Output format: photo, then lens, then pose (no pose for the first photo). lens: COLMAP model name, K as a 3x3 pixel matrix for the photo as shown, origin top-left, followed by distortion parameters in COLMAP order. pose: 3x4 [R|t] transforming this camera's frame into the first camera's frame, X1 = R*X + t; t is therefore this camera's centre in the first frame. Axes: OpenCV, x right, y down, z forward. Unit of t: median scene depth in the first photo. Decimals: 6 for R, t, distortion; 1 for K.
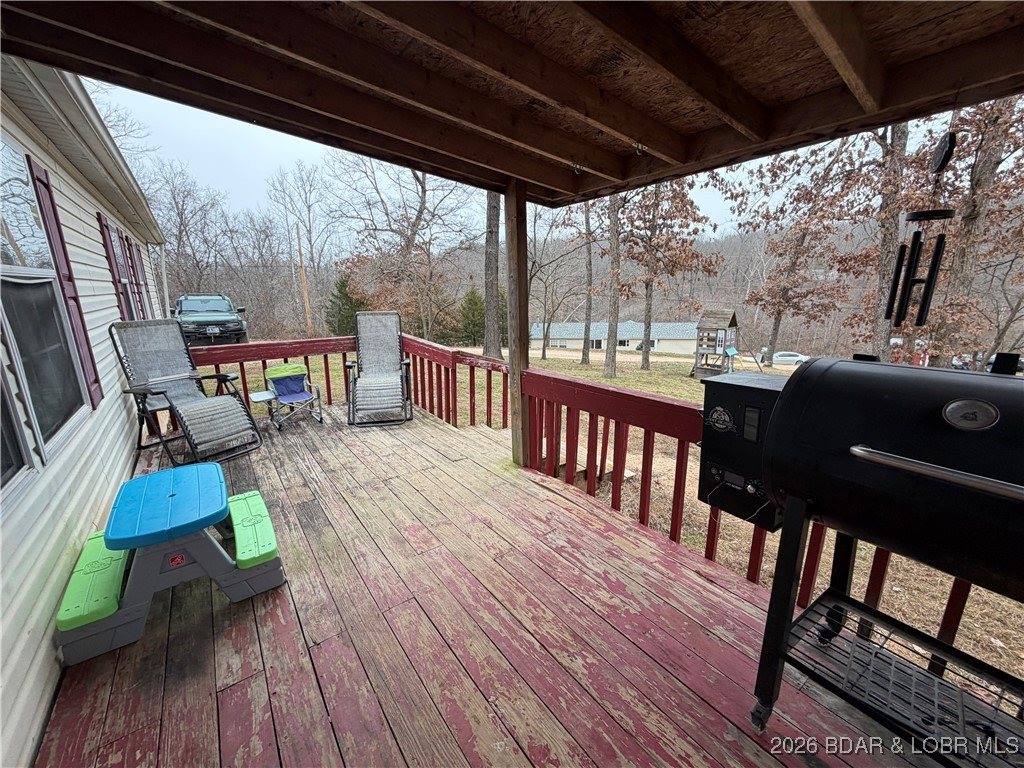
lens RADIAL K [[407.2, 0, 515.8], [0, 407.2, 379.3], [0, 0, 1]] dist [0.001307, -0.000710]
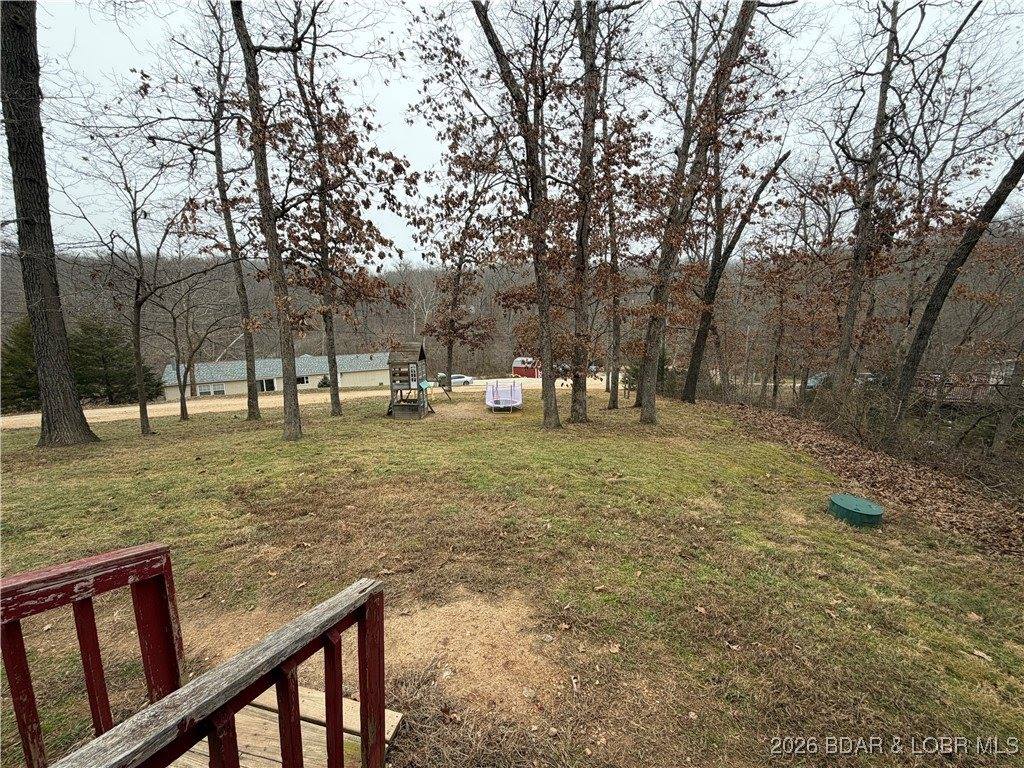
lens RADIAL K [[407.2, 0, 513.6], [0, 407.2, 384.9], [0, 0, 1]] dist [0.001307, -0.000710]
pose [[0.735256, -0.101095, 0.670208, 0.028436], [0.141124, 0.989977, -0.005492, -0.031450], [-0.662935, 0.098620, 0.742153, 0.126371]]
